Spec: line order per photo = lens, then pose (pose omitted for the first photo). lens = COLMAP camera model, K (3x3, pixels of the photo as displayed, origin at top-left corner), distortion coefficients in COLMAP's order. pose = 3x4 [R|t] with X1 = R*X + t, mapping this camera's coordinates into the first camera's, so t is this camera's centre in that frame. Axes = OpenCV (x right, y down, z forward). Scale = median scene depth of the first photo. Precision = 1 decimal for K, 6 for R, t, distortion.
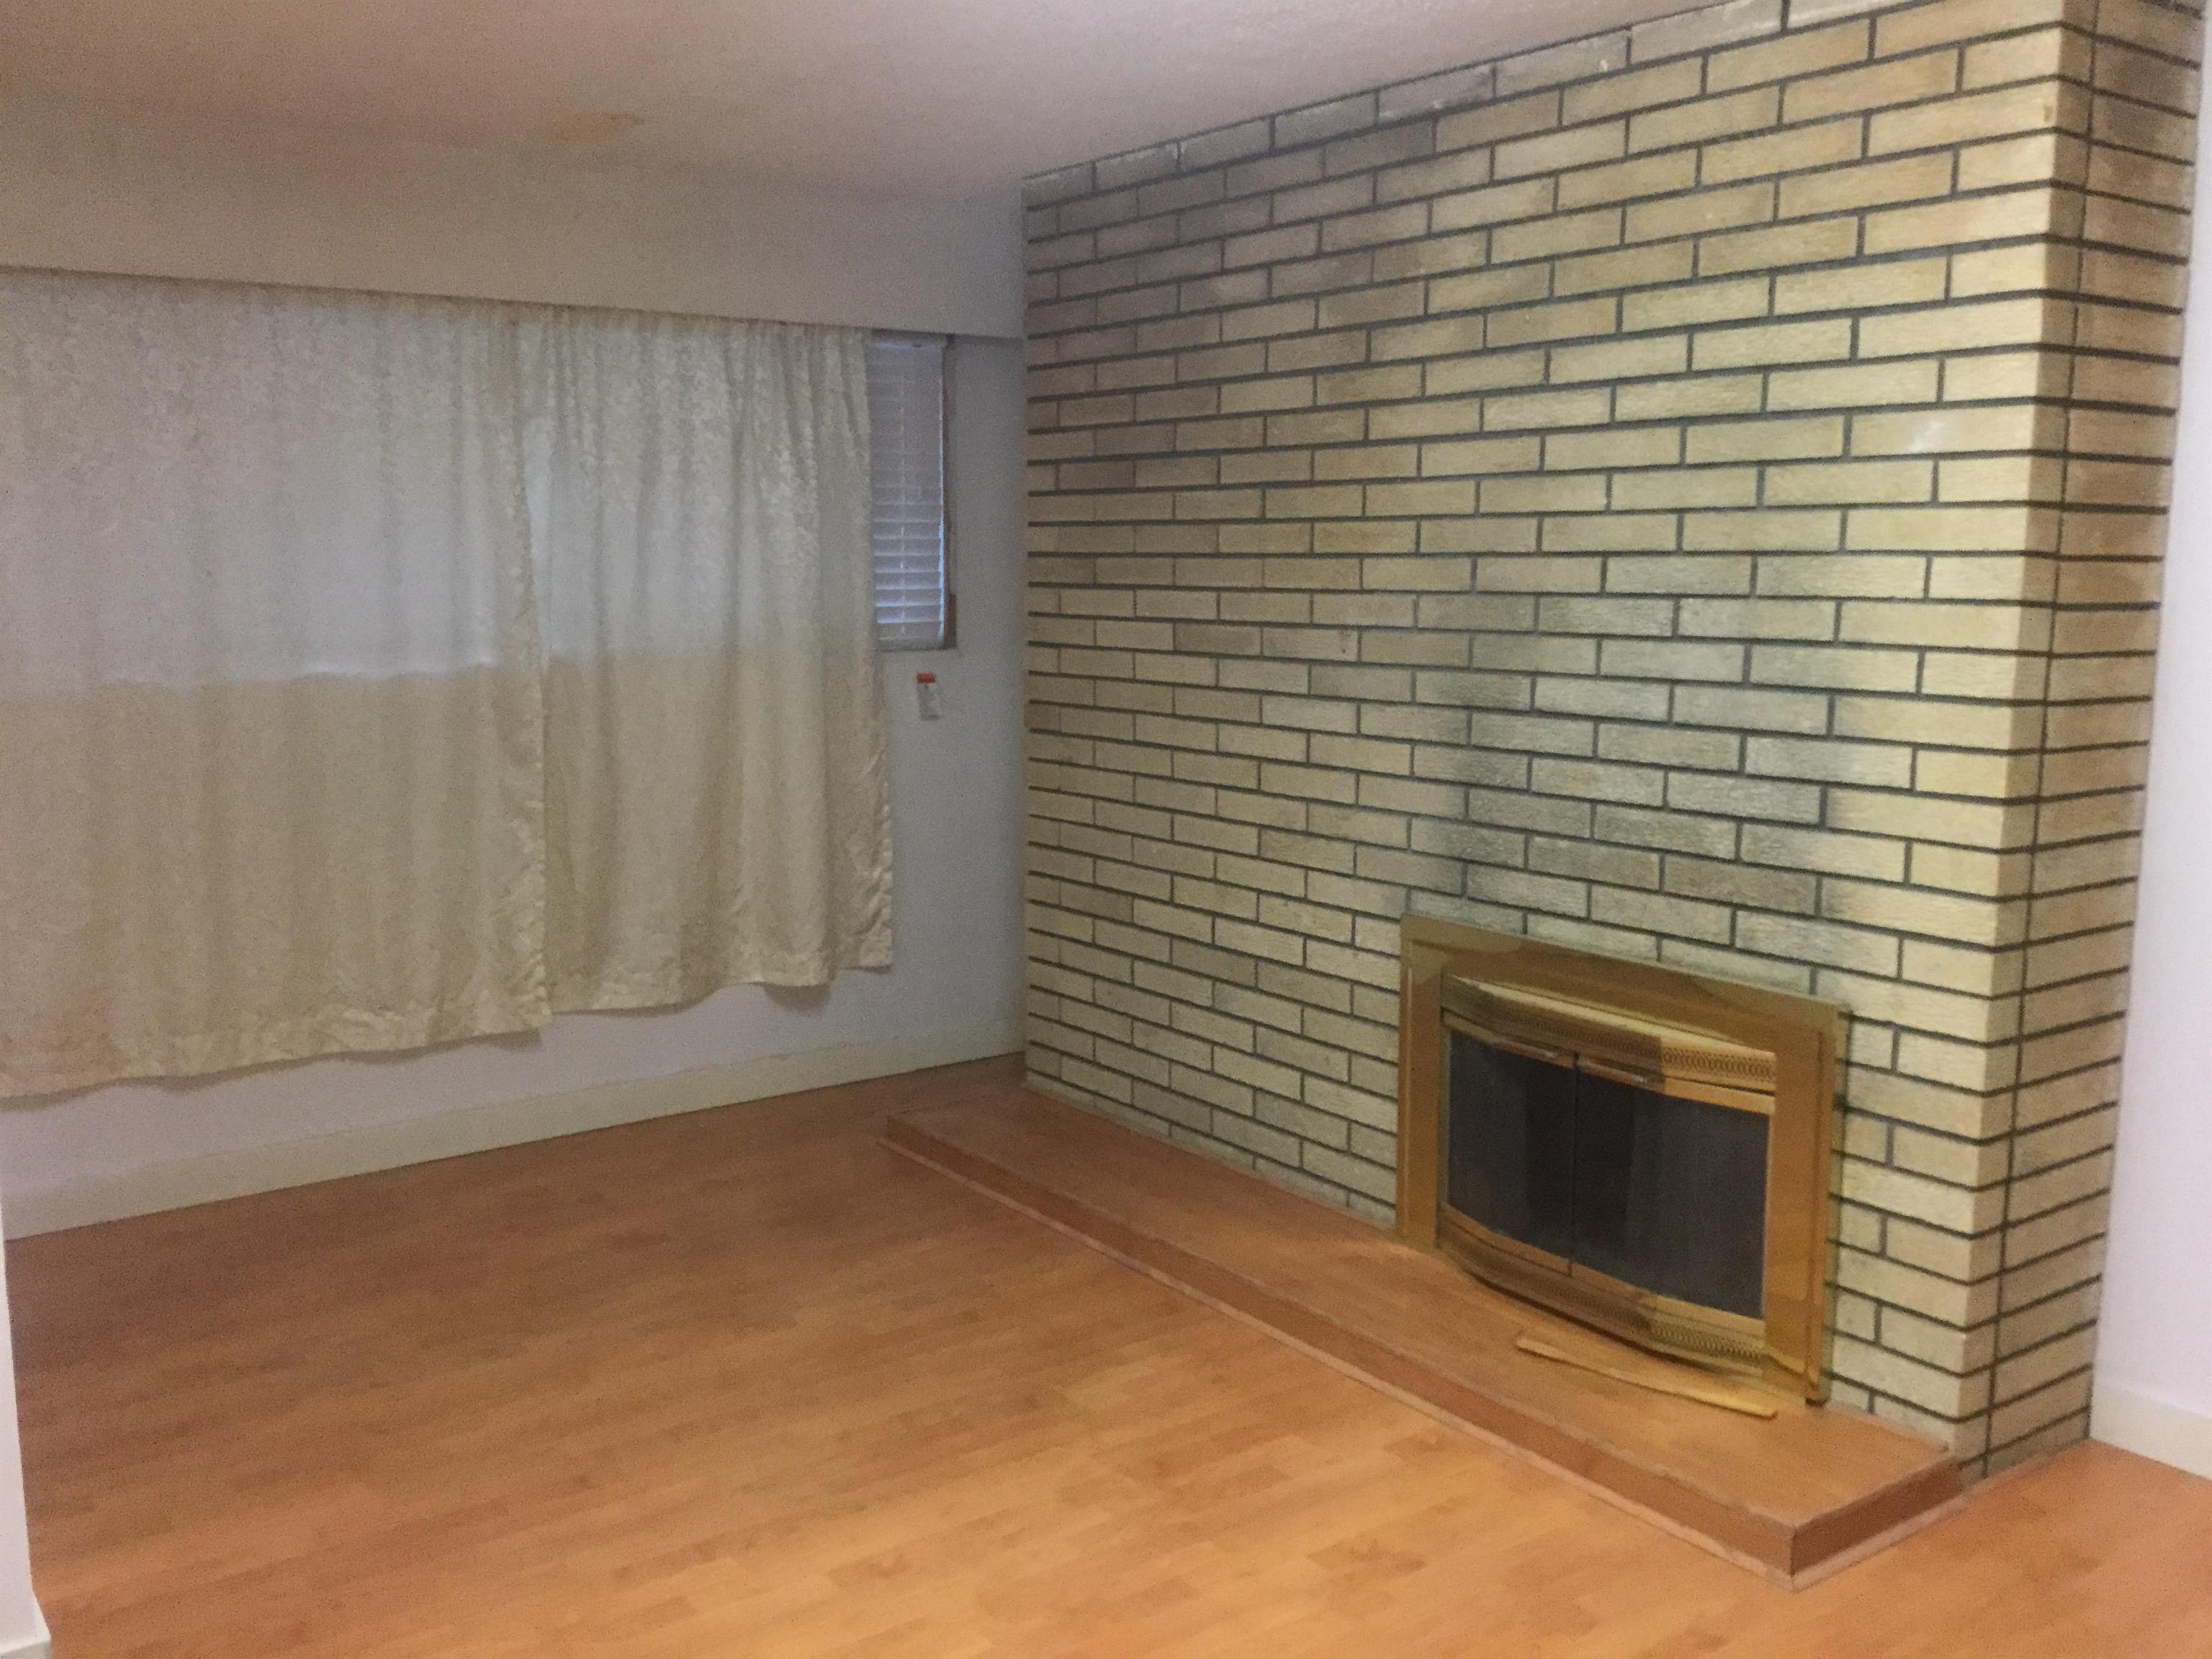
lens RADIAL K [[1991.9, 0, 1111.7], [0, 1991.9, 825.5], [0, 0, 1]] dist [0.100588, -0.159680]
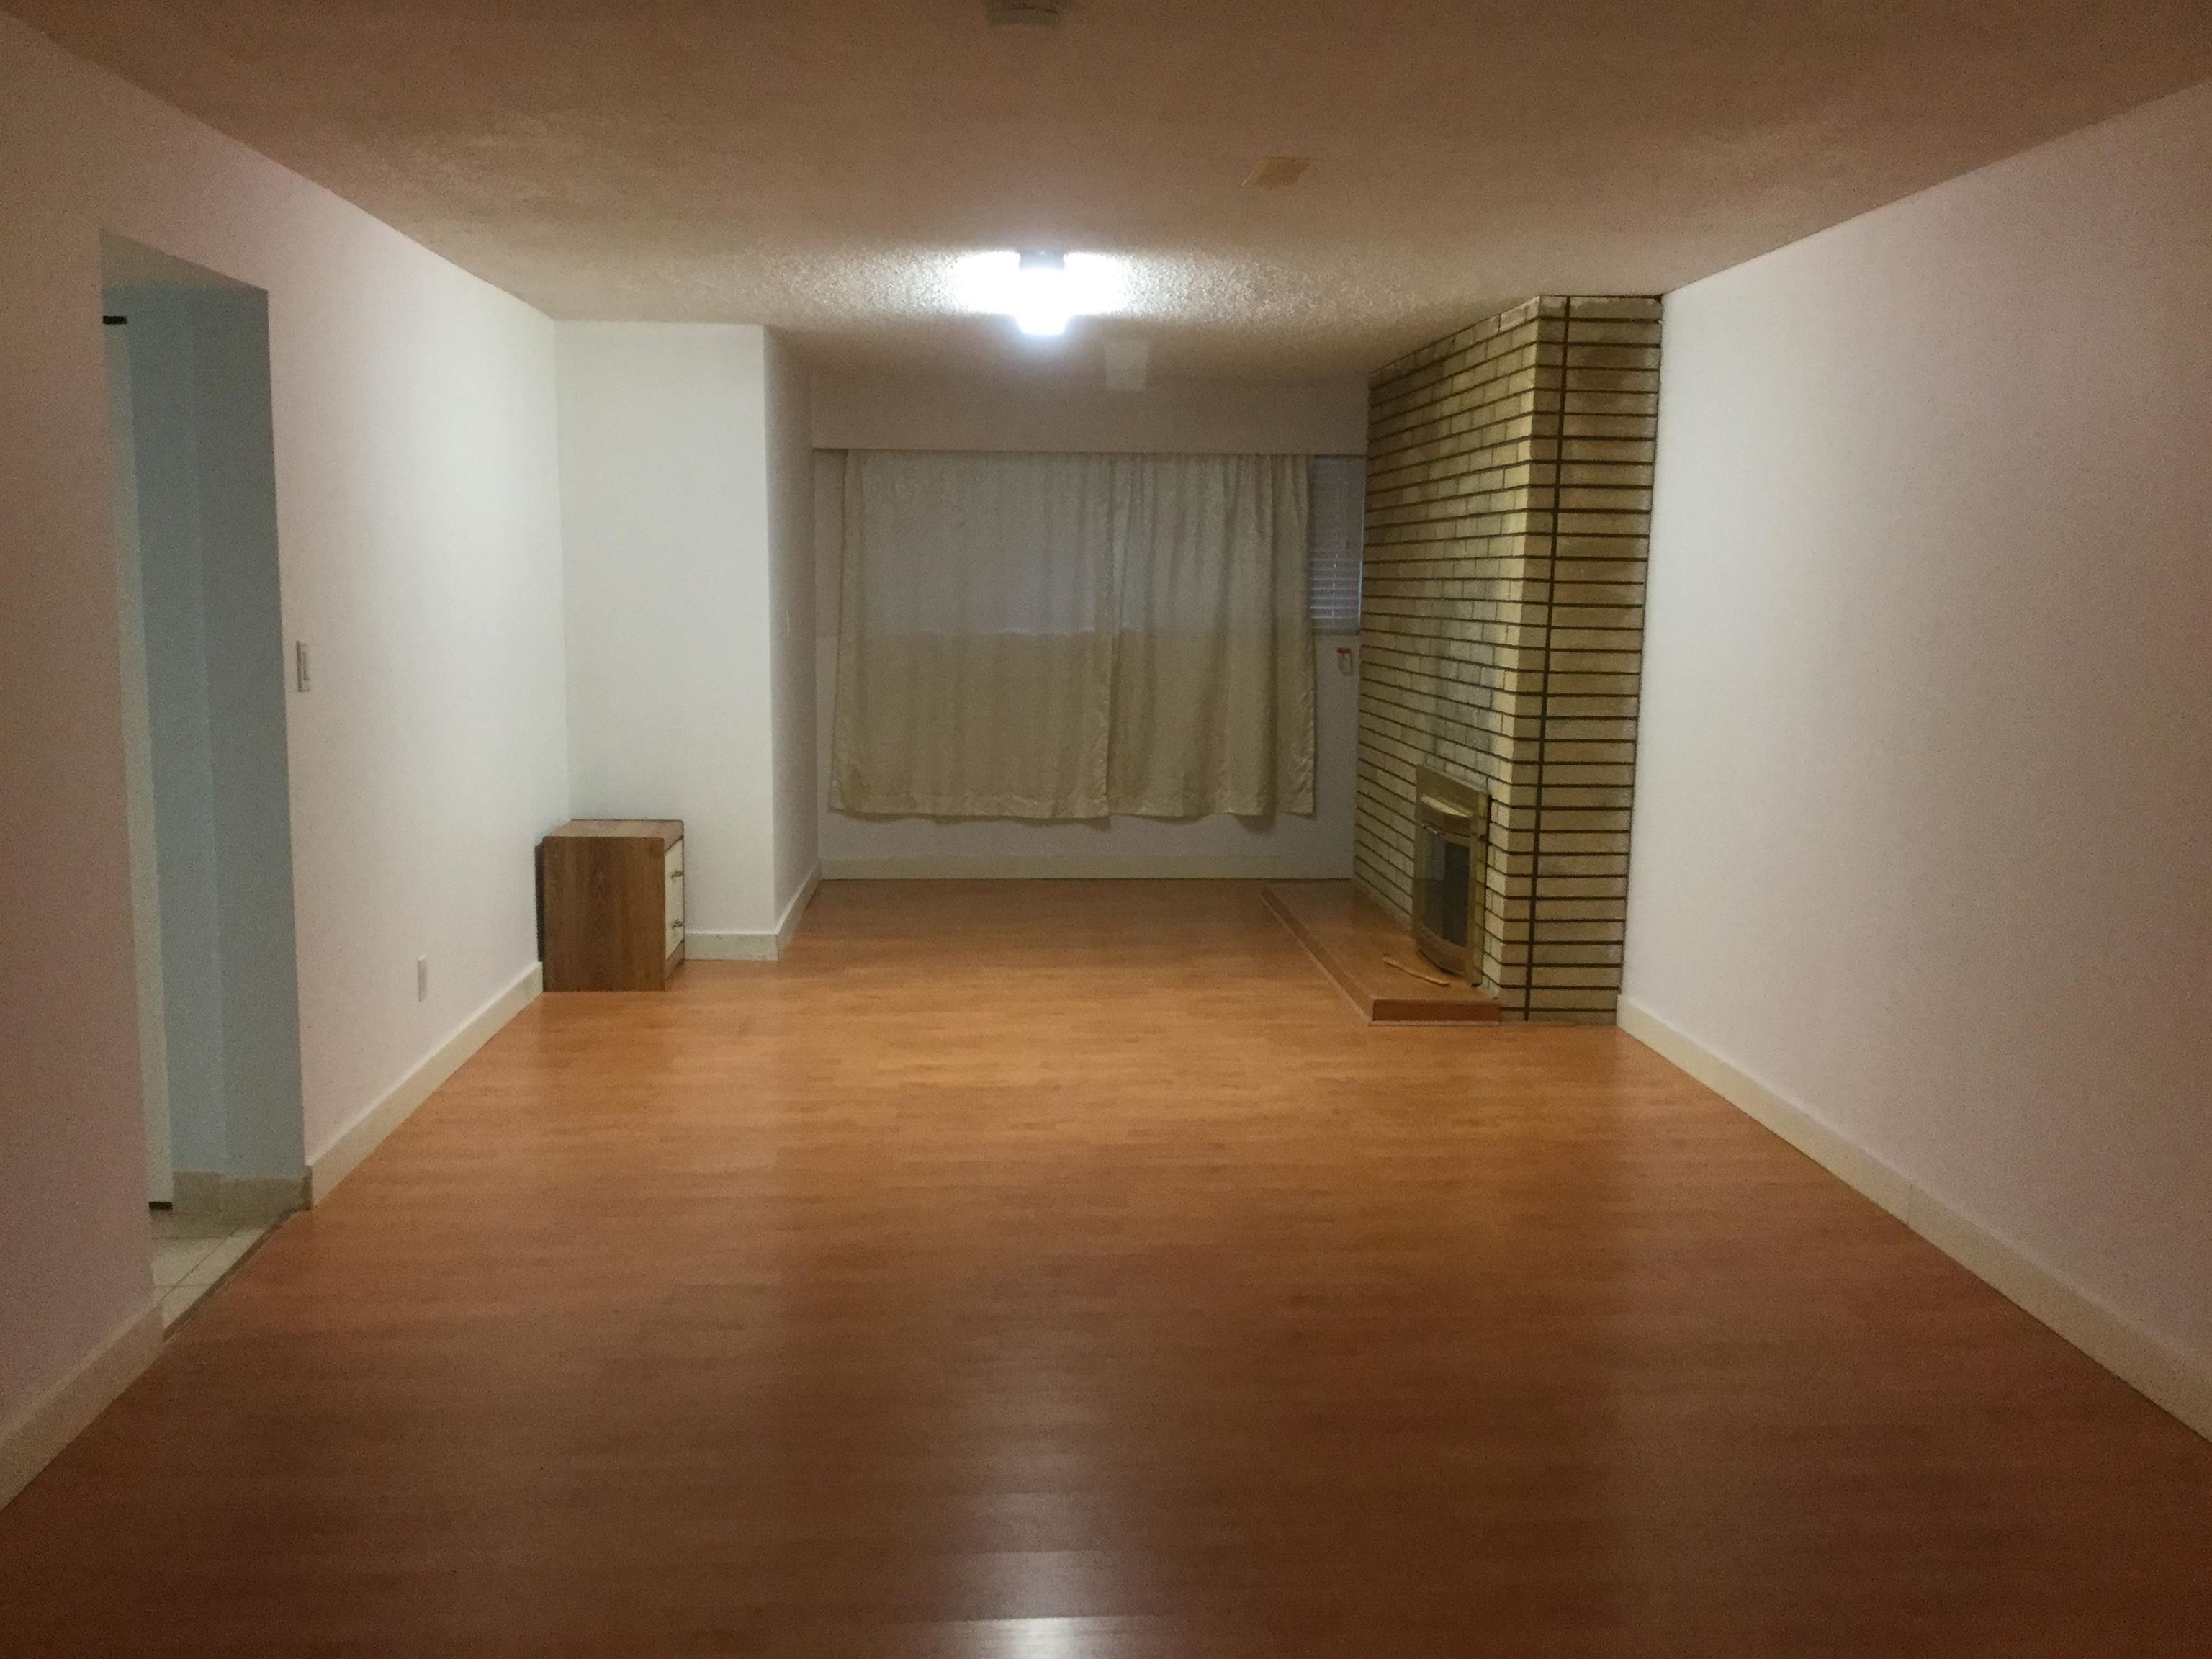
lens RADIAL K [[1991.9, 0, 1085.0], [0, 1991.9, 822.9], [0, 0, 1]] dist [0.100588, -0.159680]
pose [[0.837247, 0.077296, -0.541335, 1.040717], [-0.087686, 0.996126, 0.006616, 0.130310], [0.539749, 0.041928, 0.840781, -0.897179]]
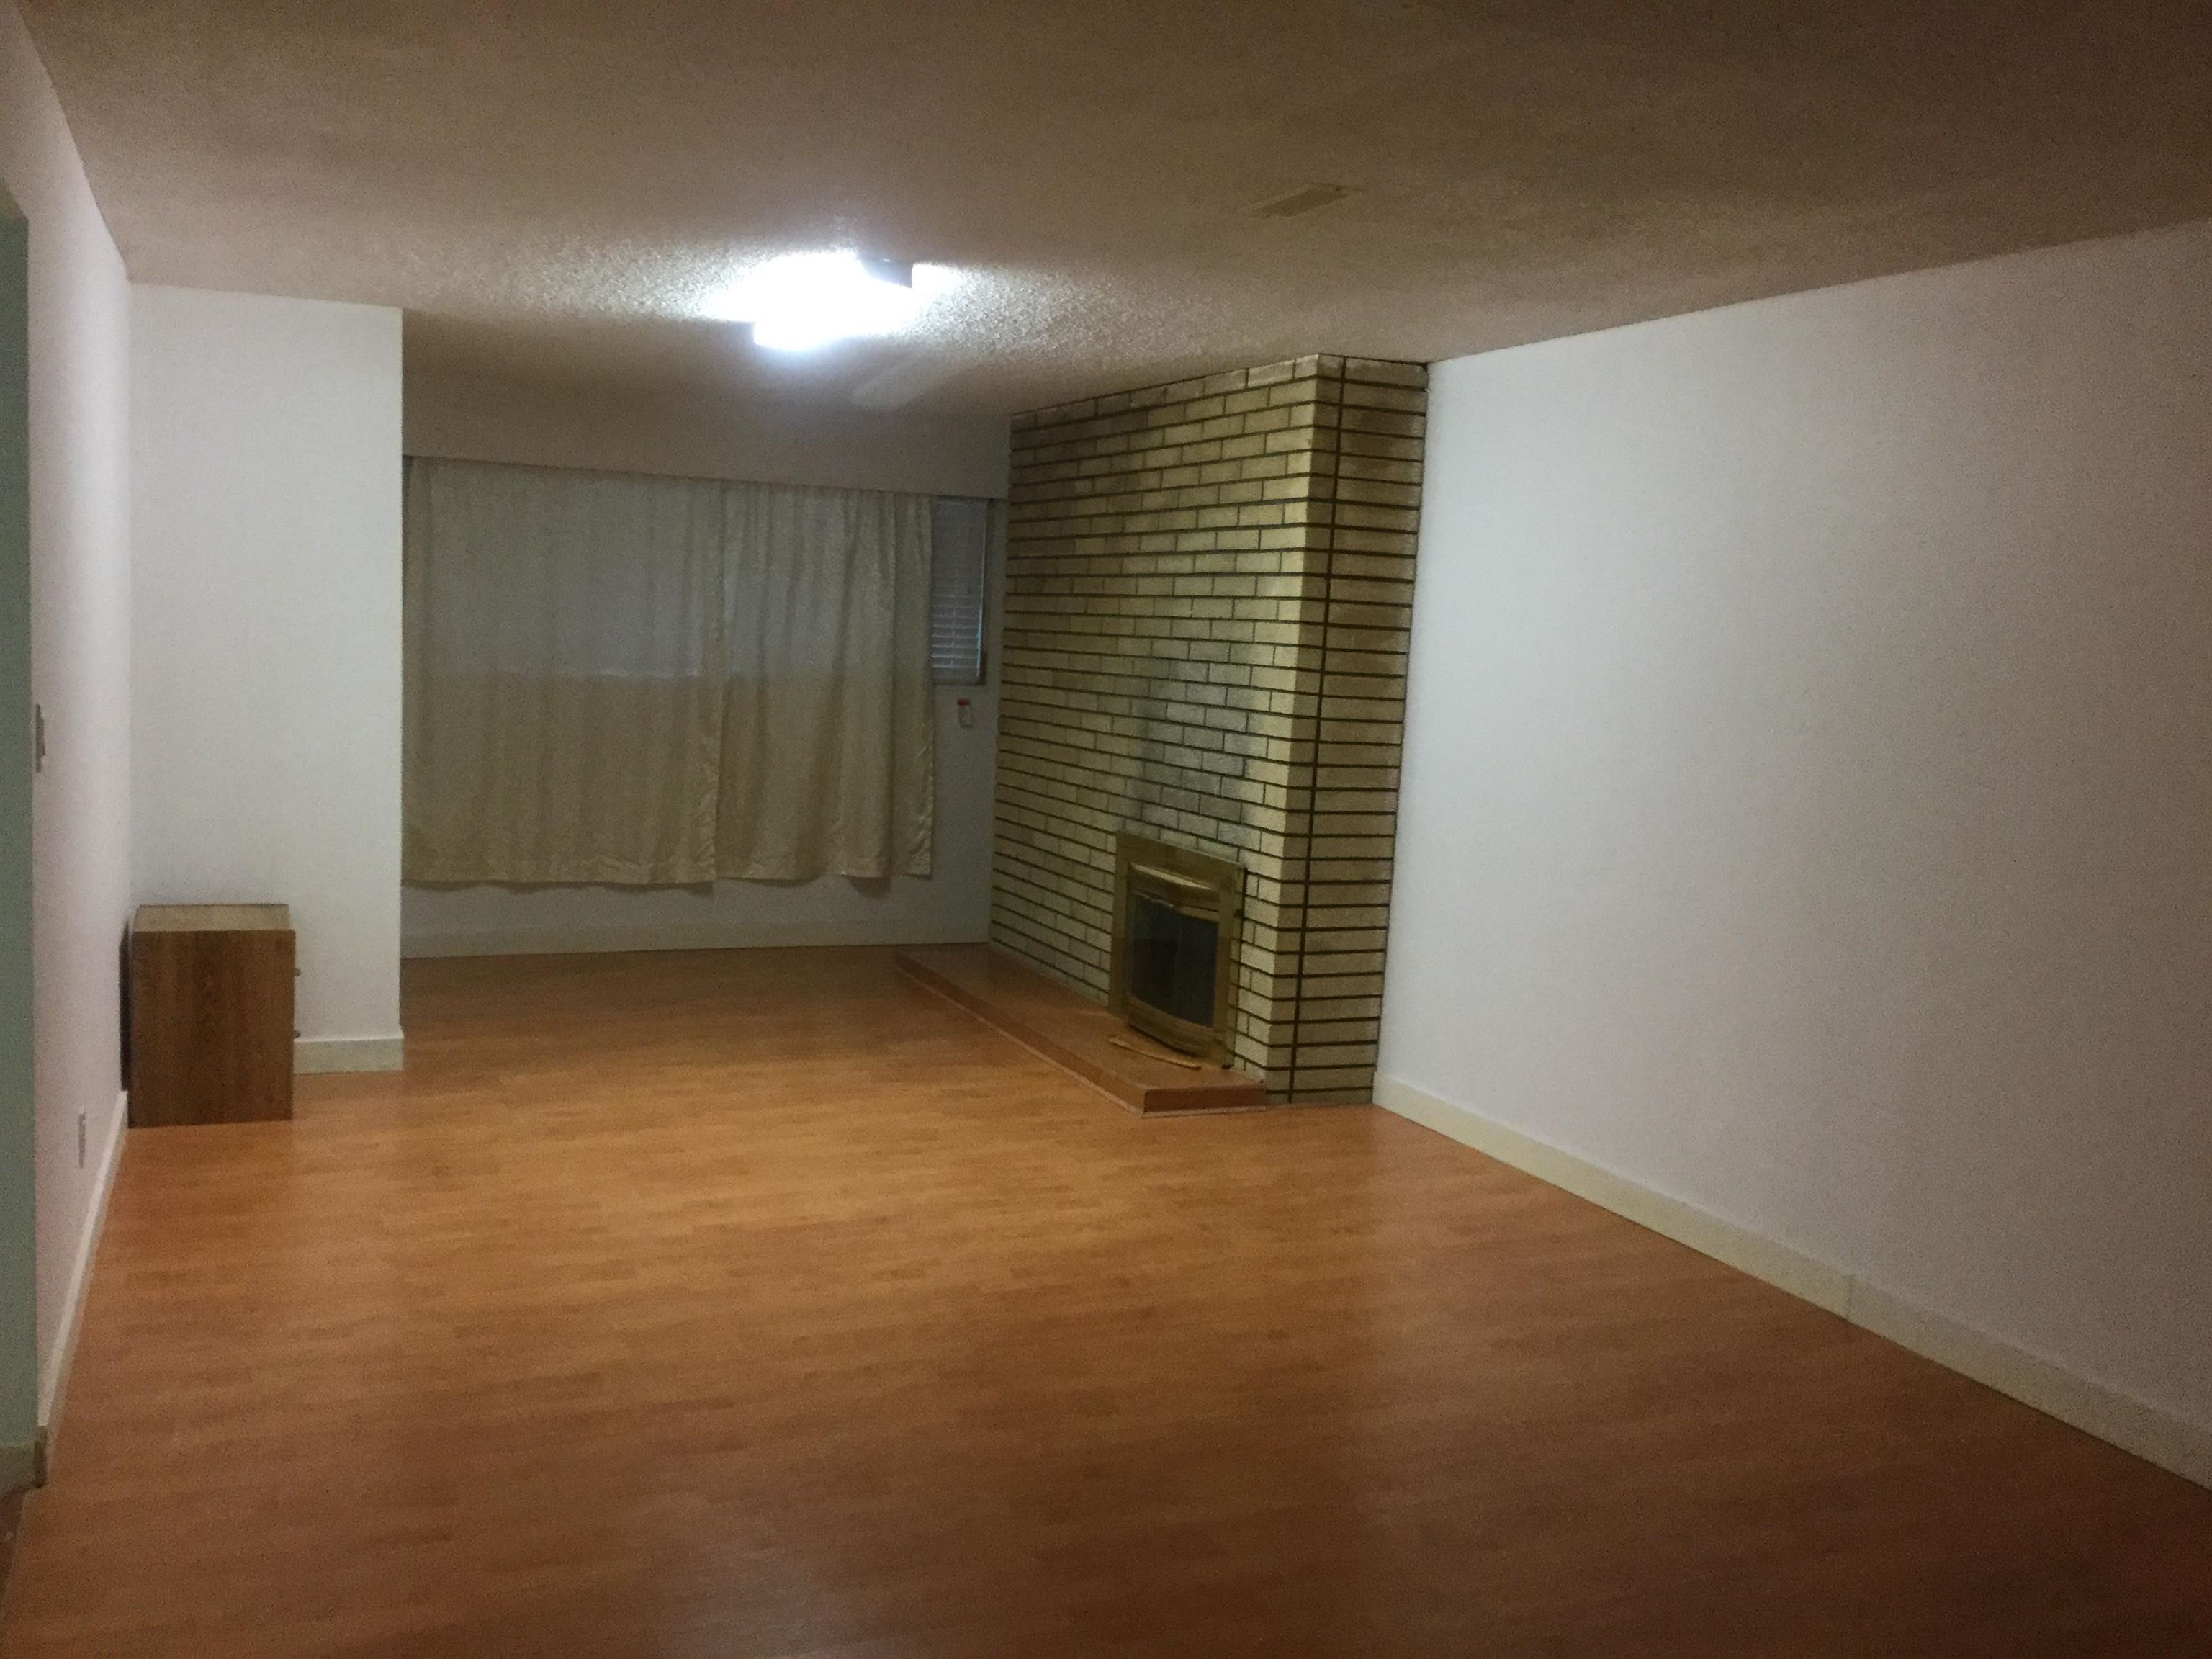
lens RADIAL K [[1991.9, 0, 1101.2], [0, 1991.9, 815.1], [0, 0, 1]] dist [0.100588, -0.159680]
pose [[0.972541, 0.067333, -0.222778, 0.605139], [-0.078212, 0.996119, -0.040364, 0.118571], [0.219196, 0.056680, 0.974033, -0.889991]]
